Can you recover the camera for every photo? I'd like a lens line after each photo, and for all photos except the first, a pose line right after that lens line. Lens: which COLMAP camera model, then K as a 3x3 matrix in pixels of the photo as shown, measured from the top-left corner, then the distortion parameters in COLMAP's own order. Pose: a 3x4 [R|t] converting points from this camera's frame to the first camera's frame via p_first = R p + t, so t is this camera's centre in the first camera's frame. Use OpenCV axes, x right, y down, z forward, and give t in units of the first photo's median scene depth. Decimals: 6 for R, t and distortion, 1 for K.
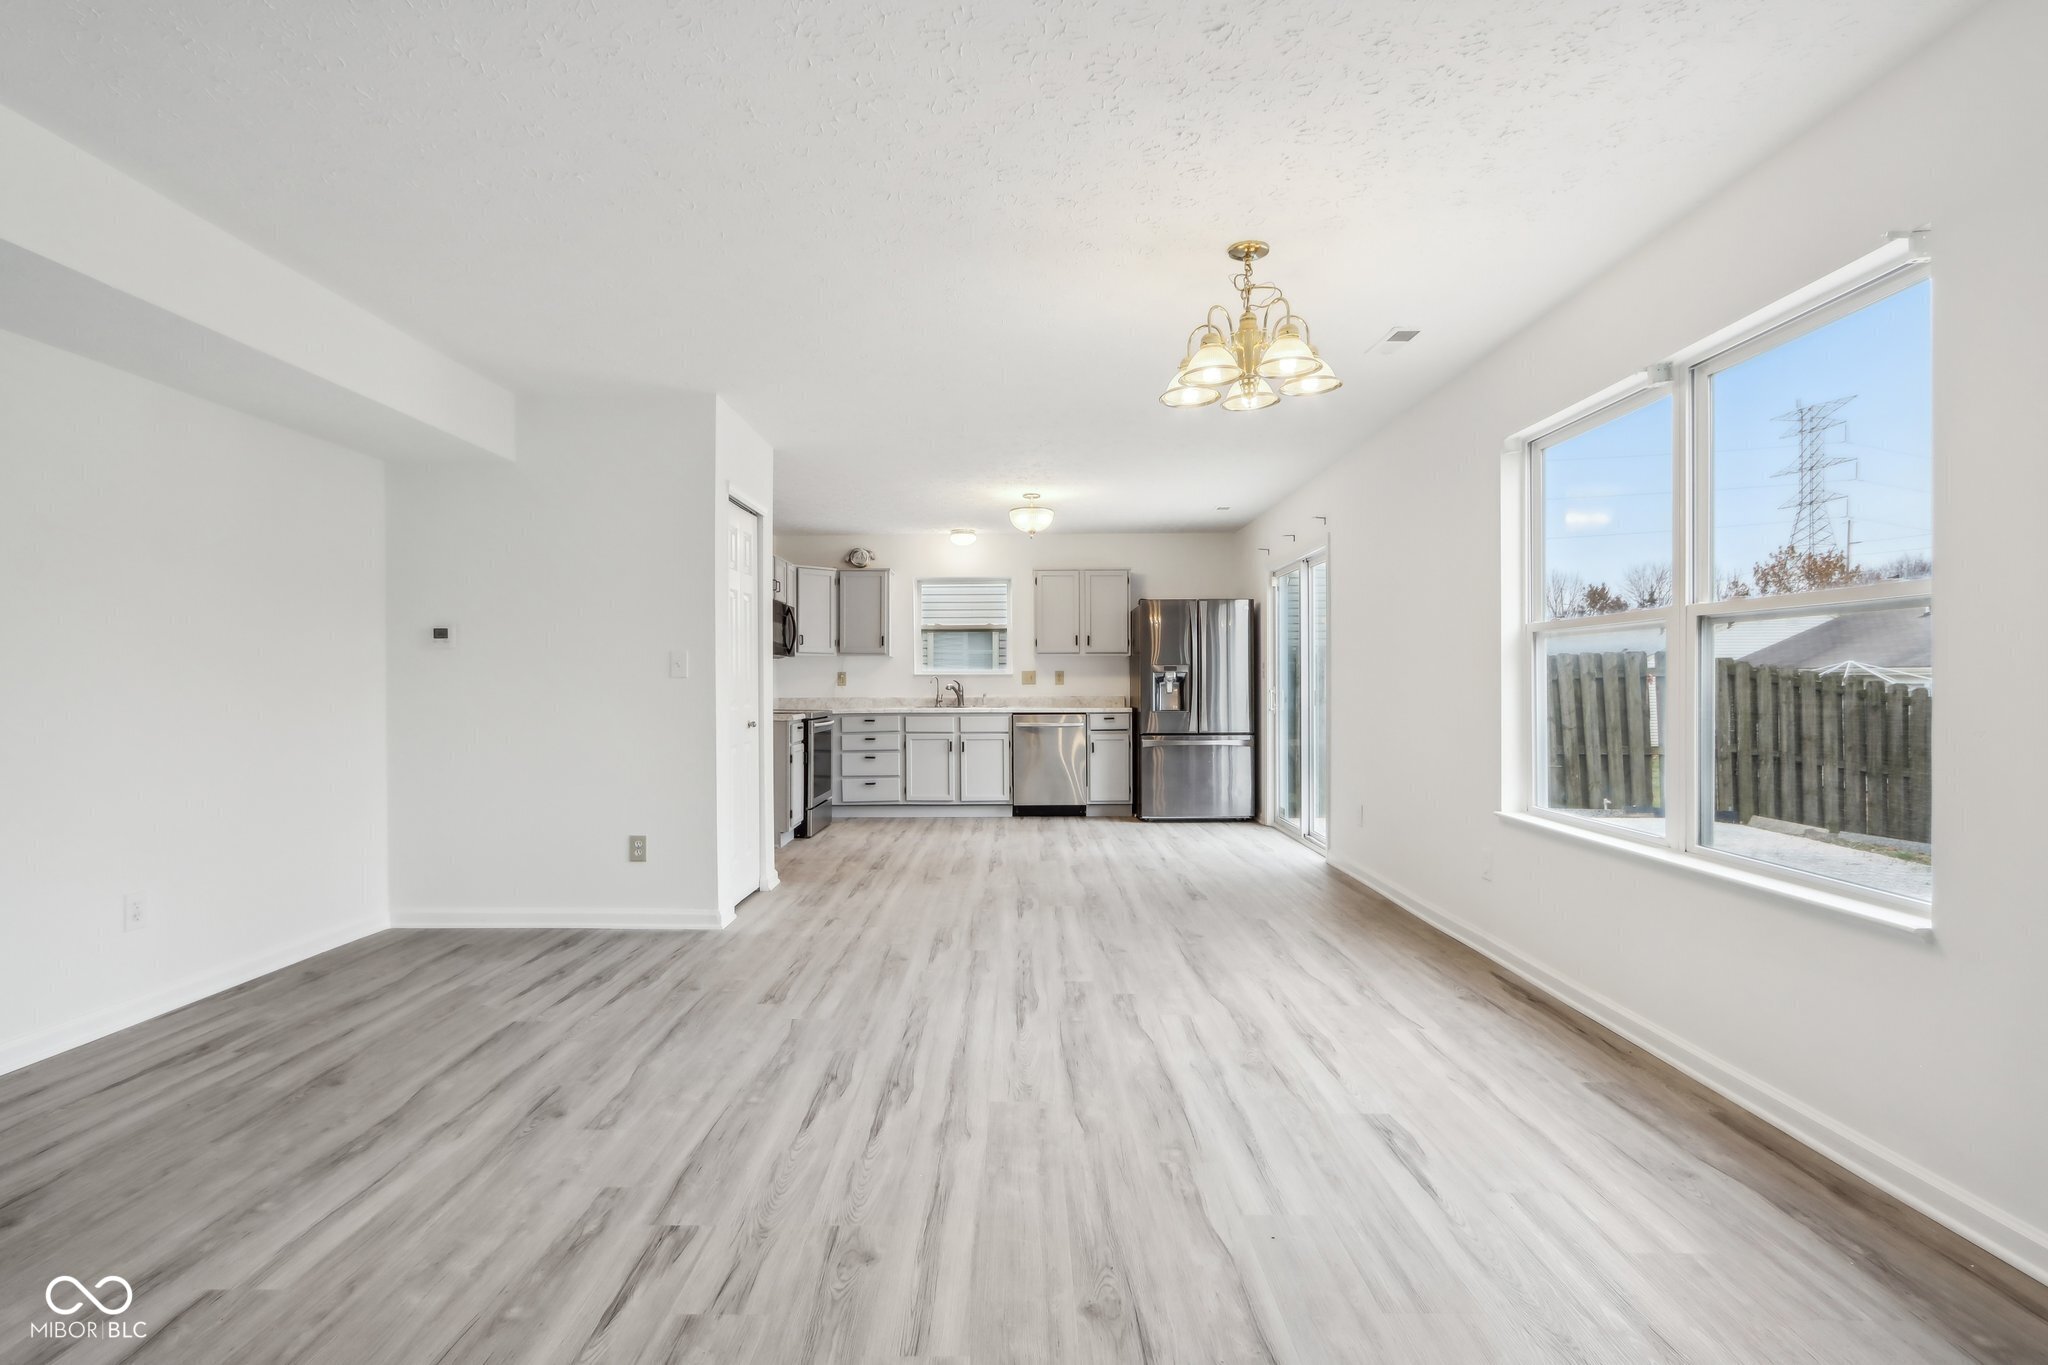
lens RADIAL K [[956.6, 0, 1020.3], [0, 956.6, 686.8], [0, 0, 1]] dist [-0.002963, 0.000982]
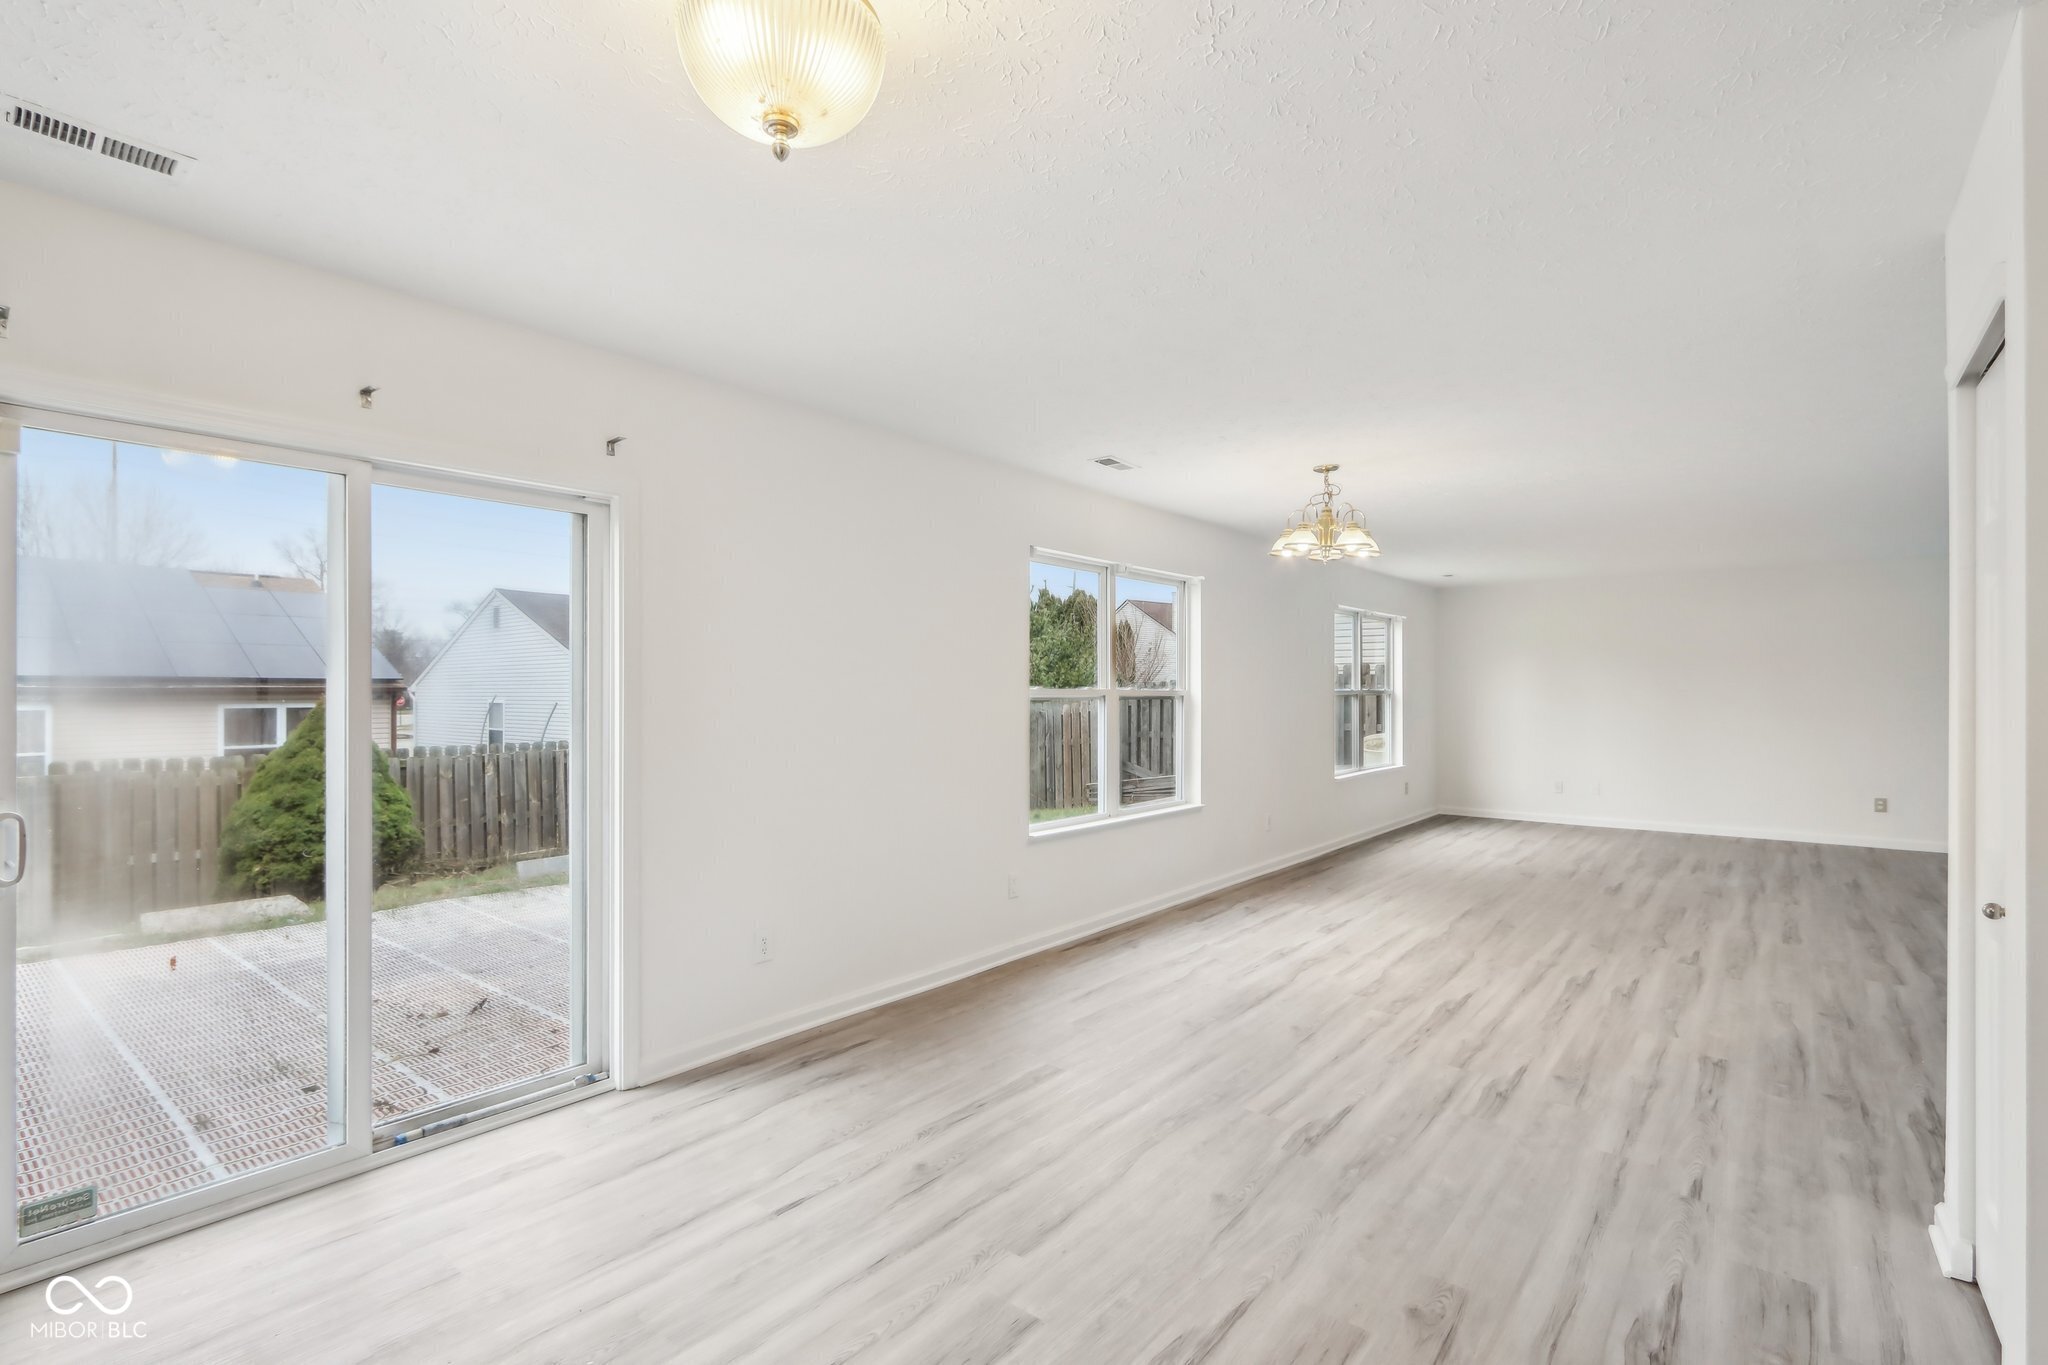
lens RADIAL K [[946.9, 0, 1019.3], [0, 946.9, 688.3], [0, 0, 1]] dist [0.000514, 0.000360]
pose [[-0.774998, 0.006597, 0.631930, -0.142854], [0.004078, 0.999977, -0.005439, -0.029447], [-0.631951, -0.001638, -0.775007, 0.983826]]
